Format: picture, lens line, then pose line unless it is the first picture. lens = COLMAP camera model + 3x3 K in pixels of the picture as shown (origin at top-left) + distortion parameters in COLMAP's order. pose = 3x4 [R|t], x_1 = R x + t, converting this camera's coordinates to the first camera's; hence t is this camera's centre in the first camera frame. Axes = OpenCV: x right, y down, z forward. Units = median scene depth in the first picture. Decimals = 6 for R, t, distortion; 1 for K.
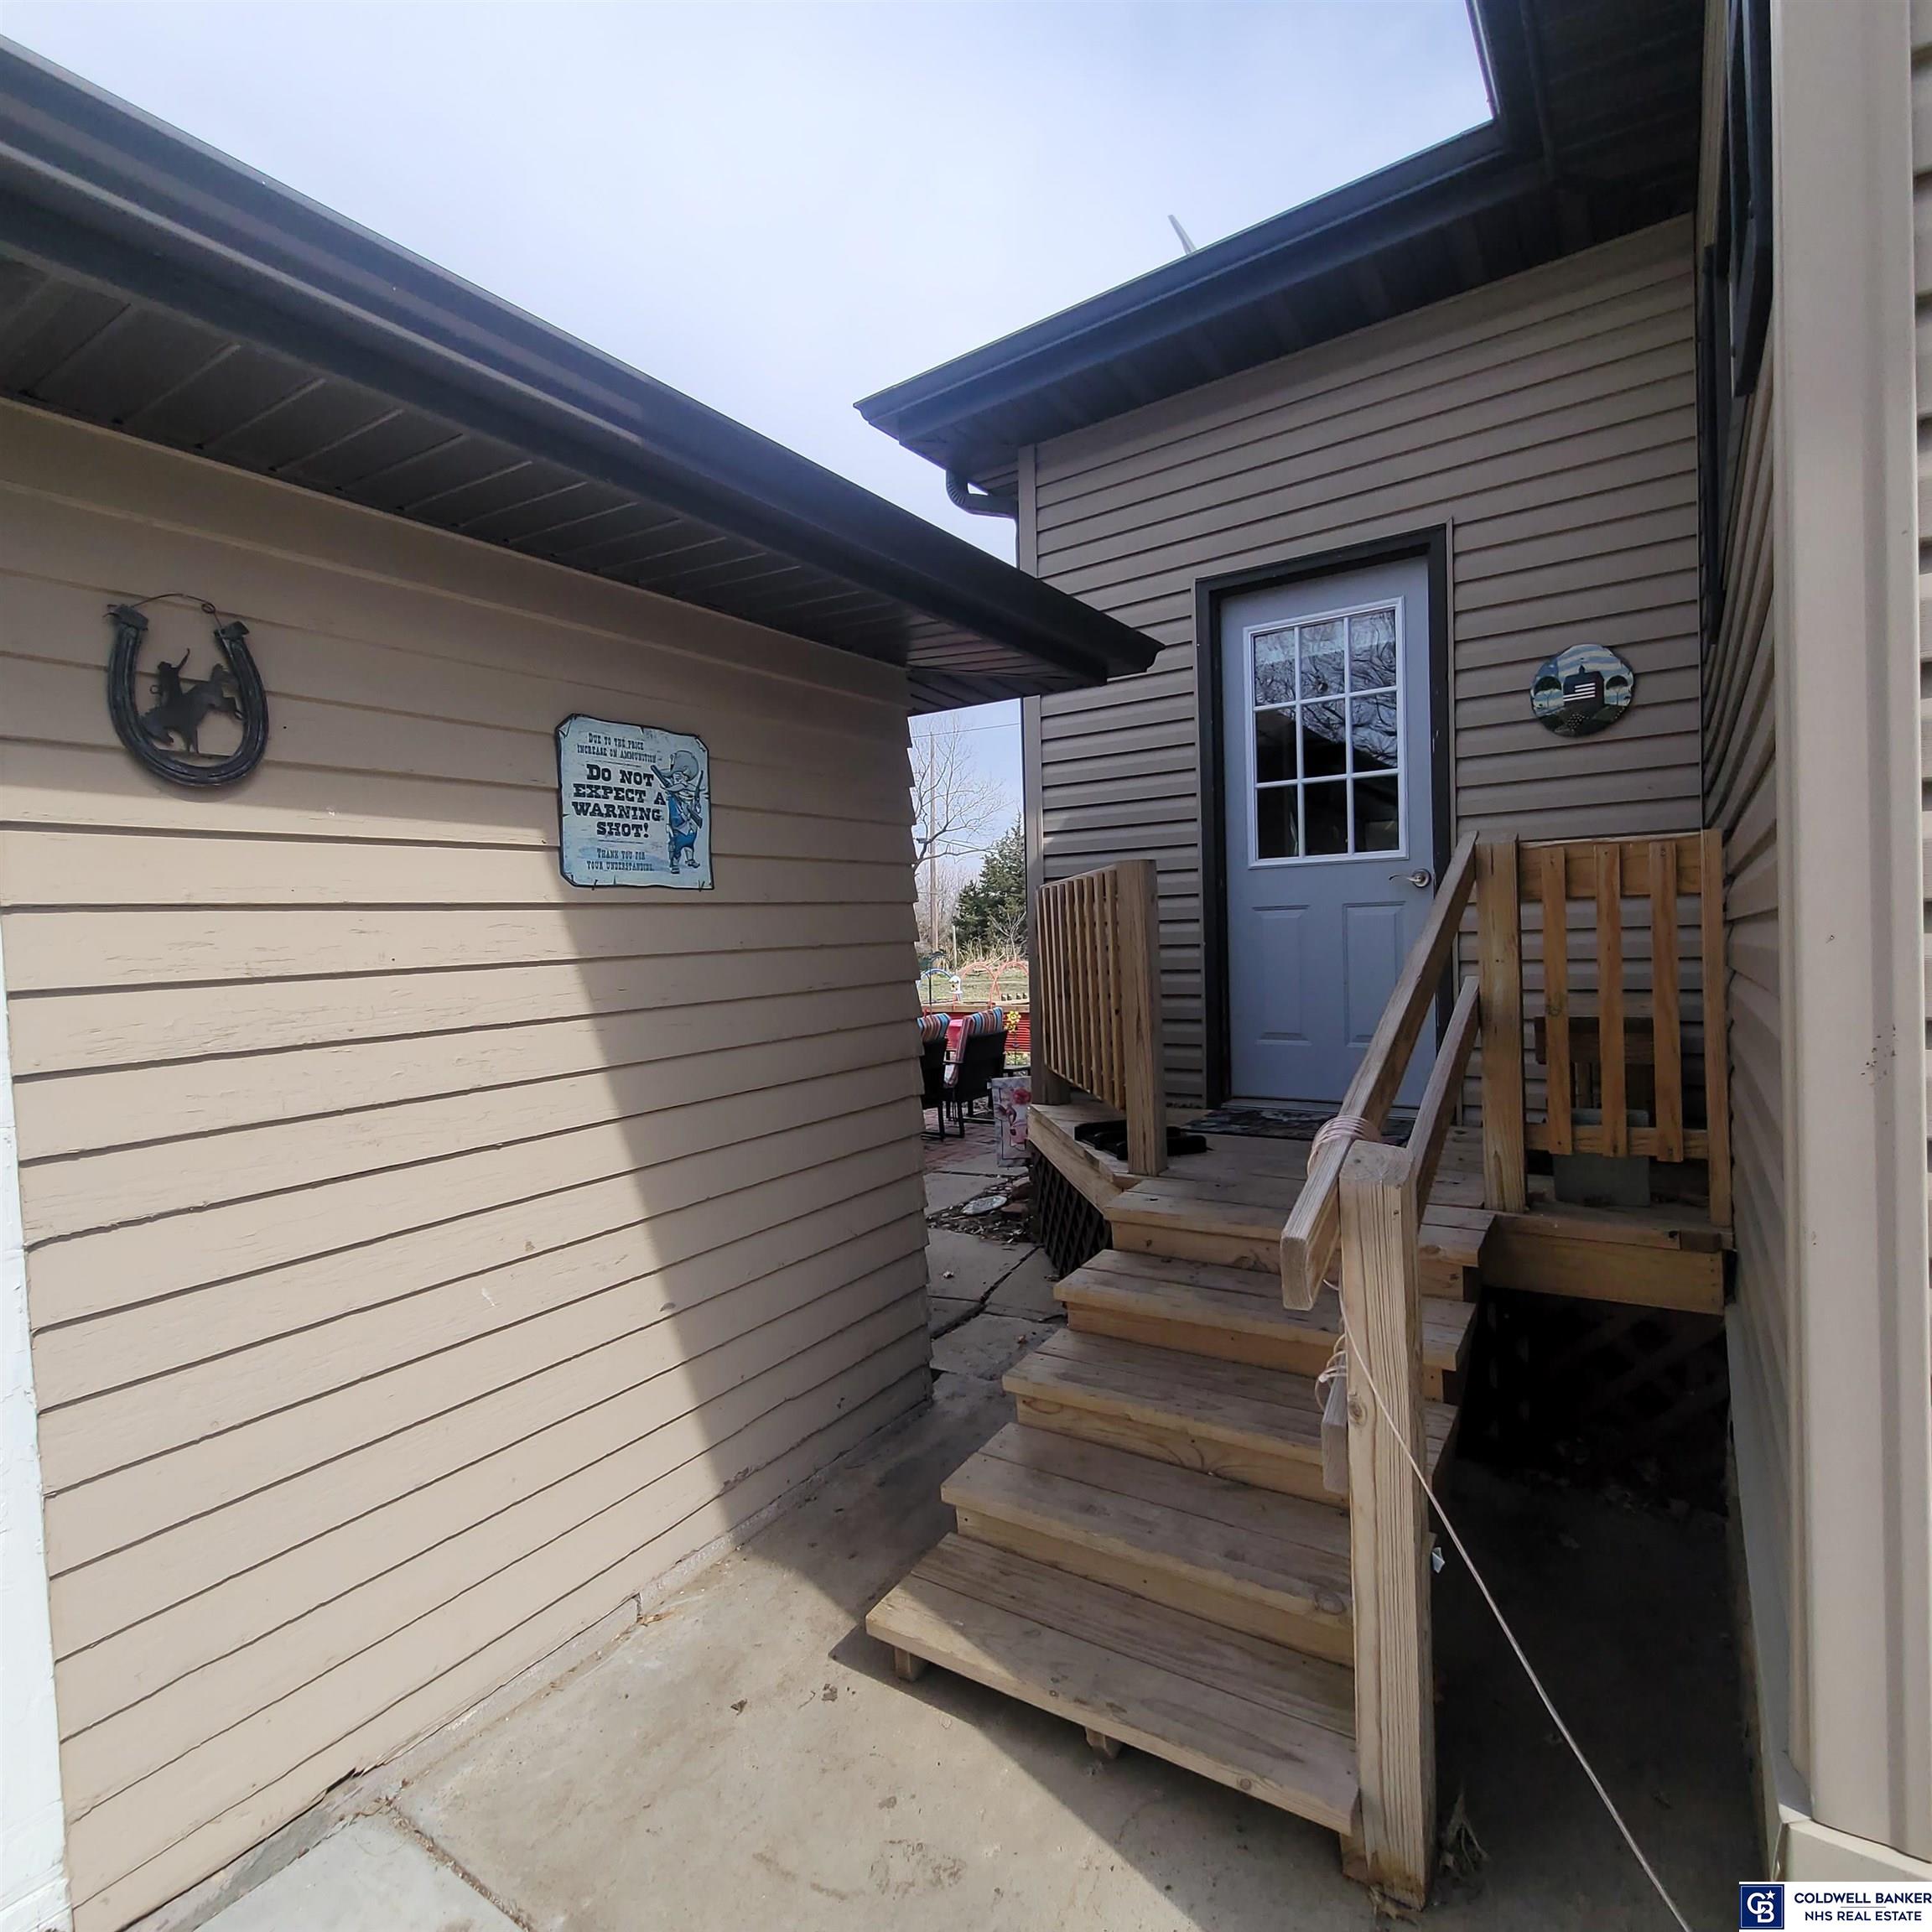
lens RADIAL K [[1074.3, 0, 983.3], [0, 1074.3, 961.9], [0, 0, 1]] dist [0.000552, 0.001315]
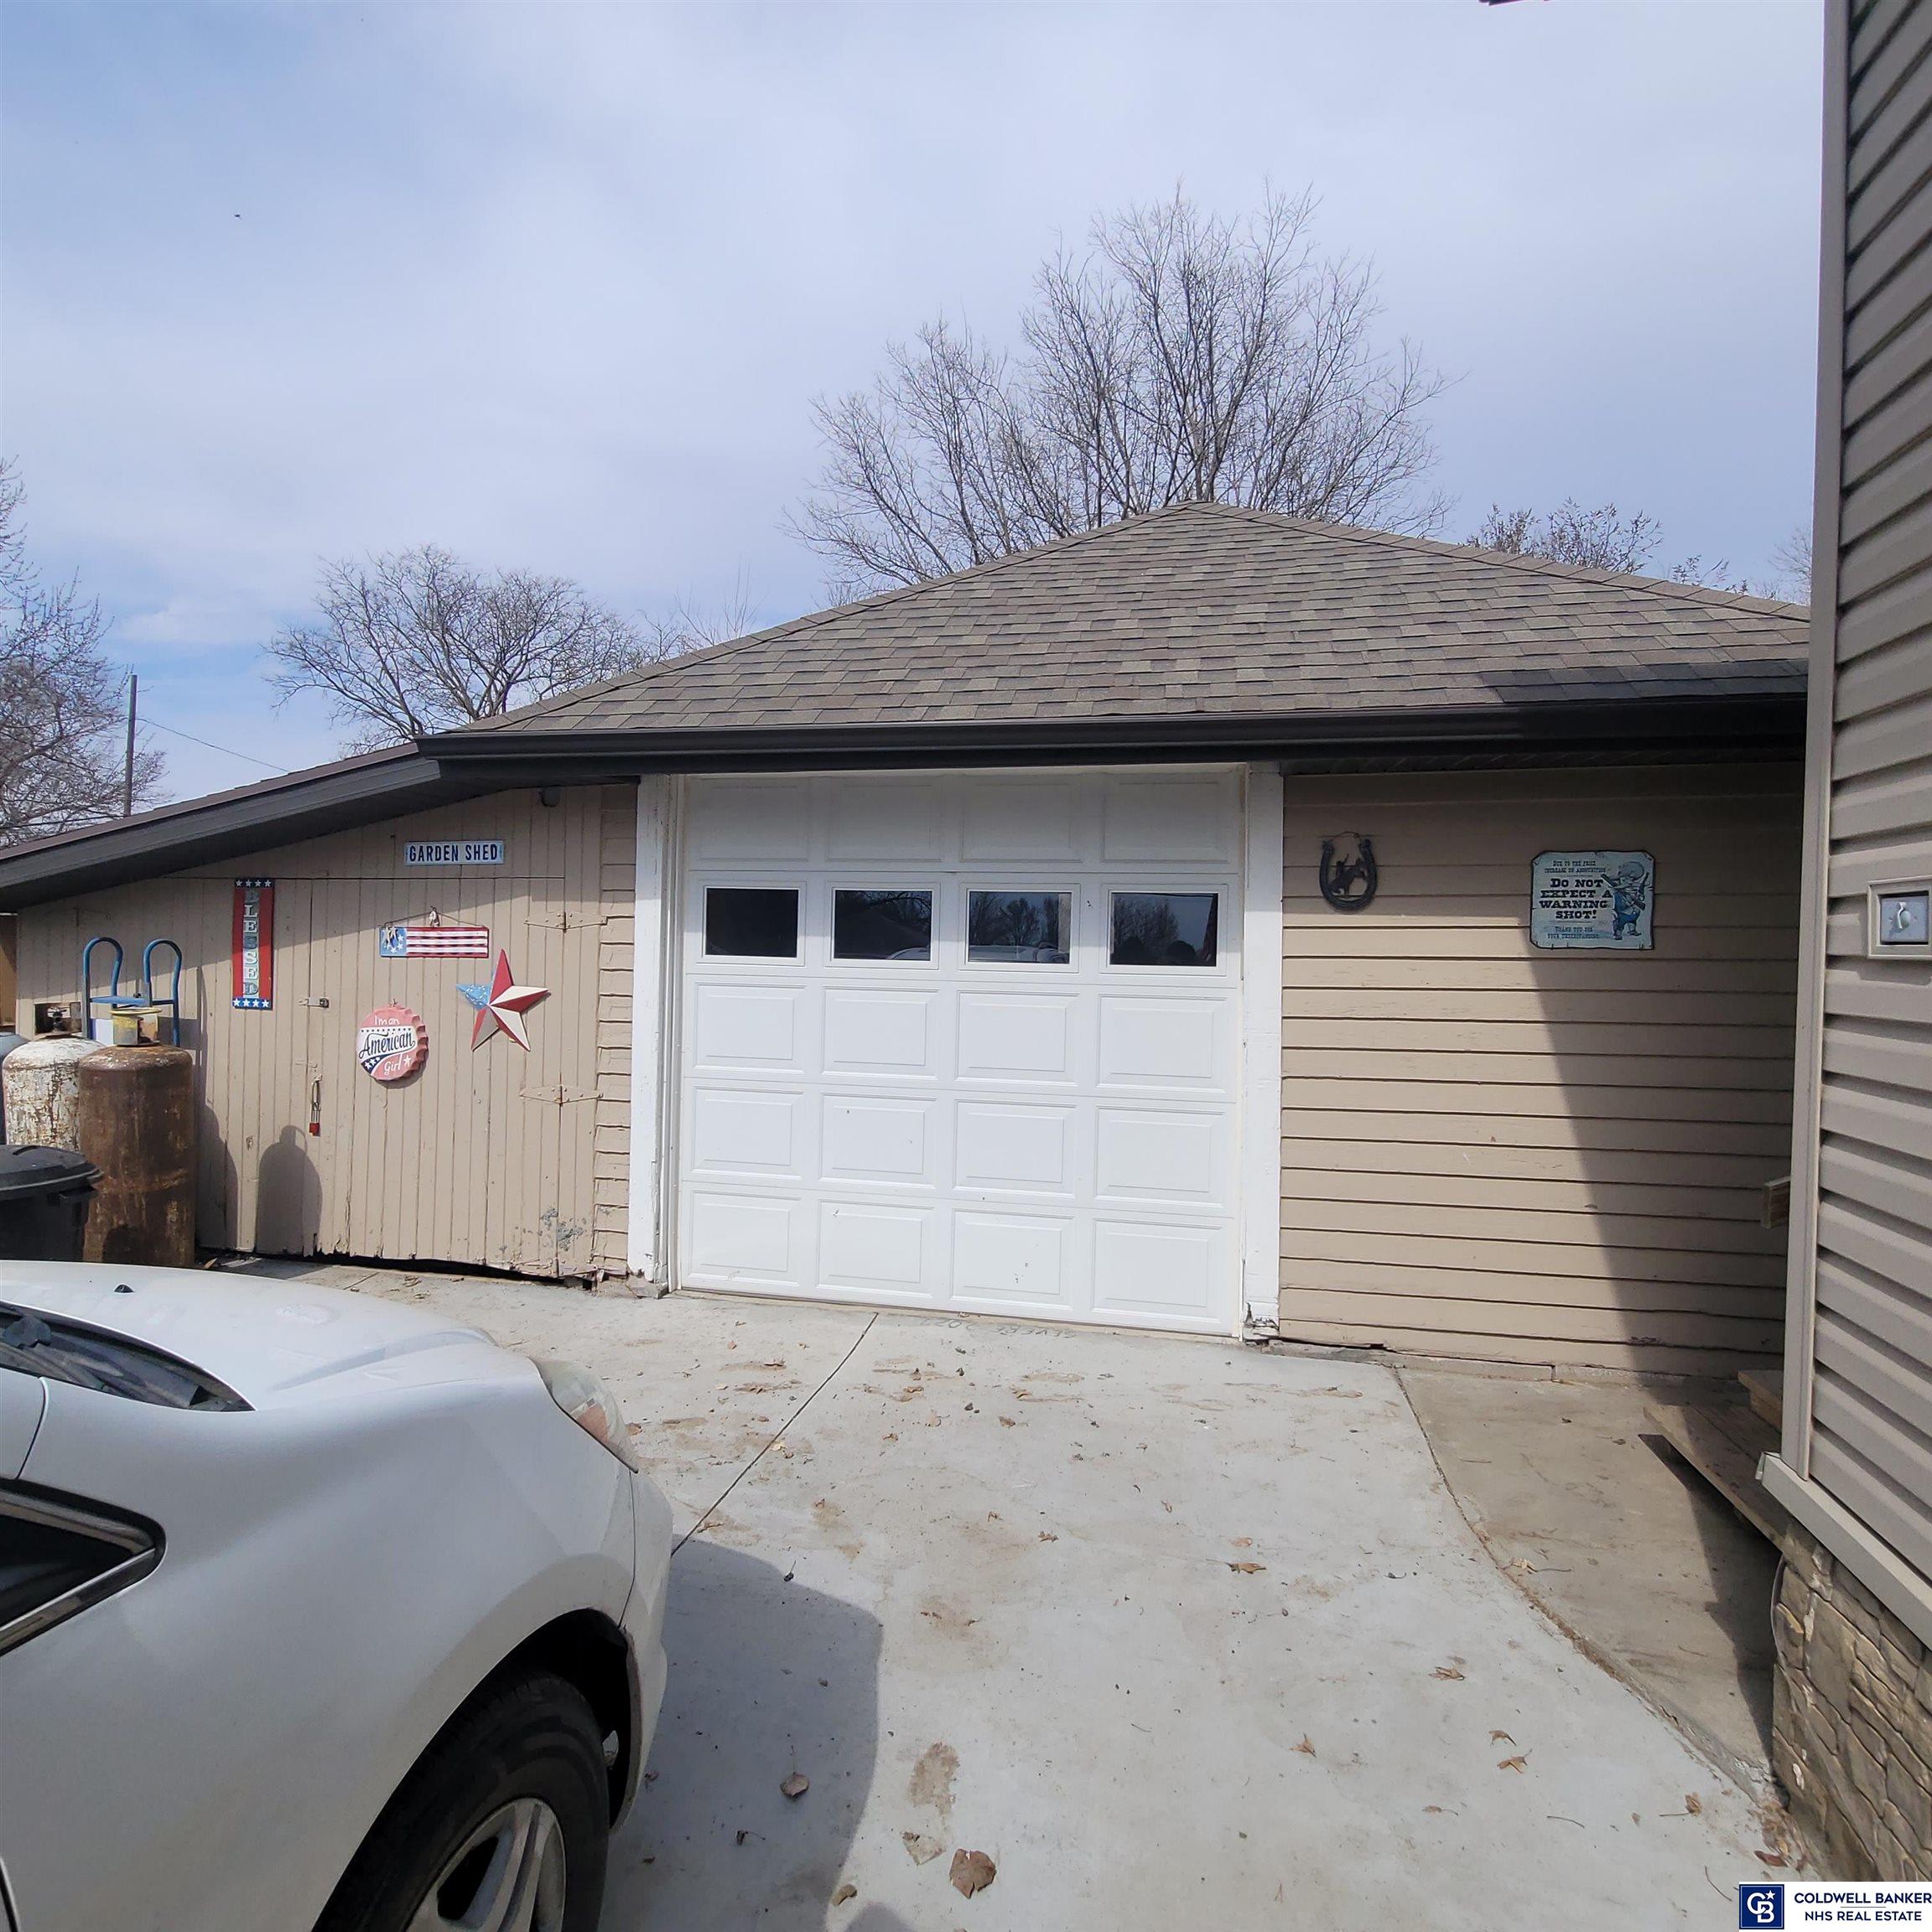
lens RADIAL K [[1074.3, 0, 983.3], [0, 1074.3, 961.9], [0, 0, 1]] dist [0.000552, 0.001315]
pose [[0.384920, 0.042554, -0.921968, 0.883953], [-0.053738, 0.998275, 0.023641, -0.039399], [0.921384, 0.040445, 0.386543, -0.519295]]
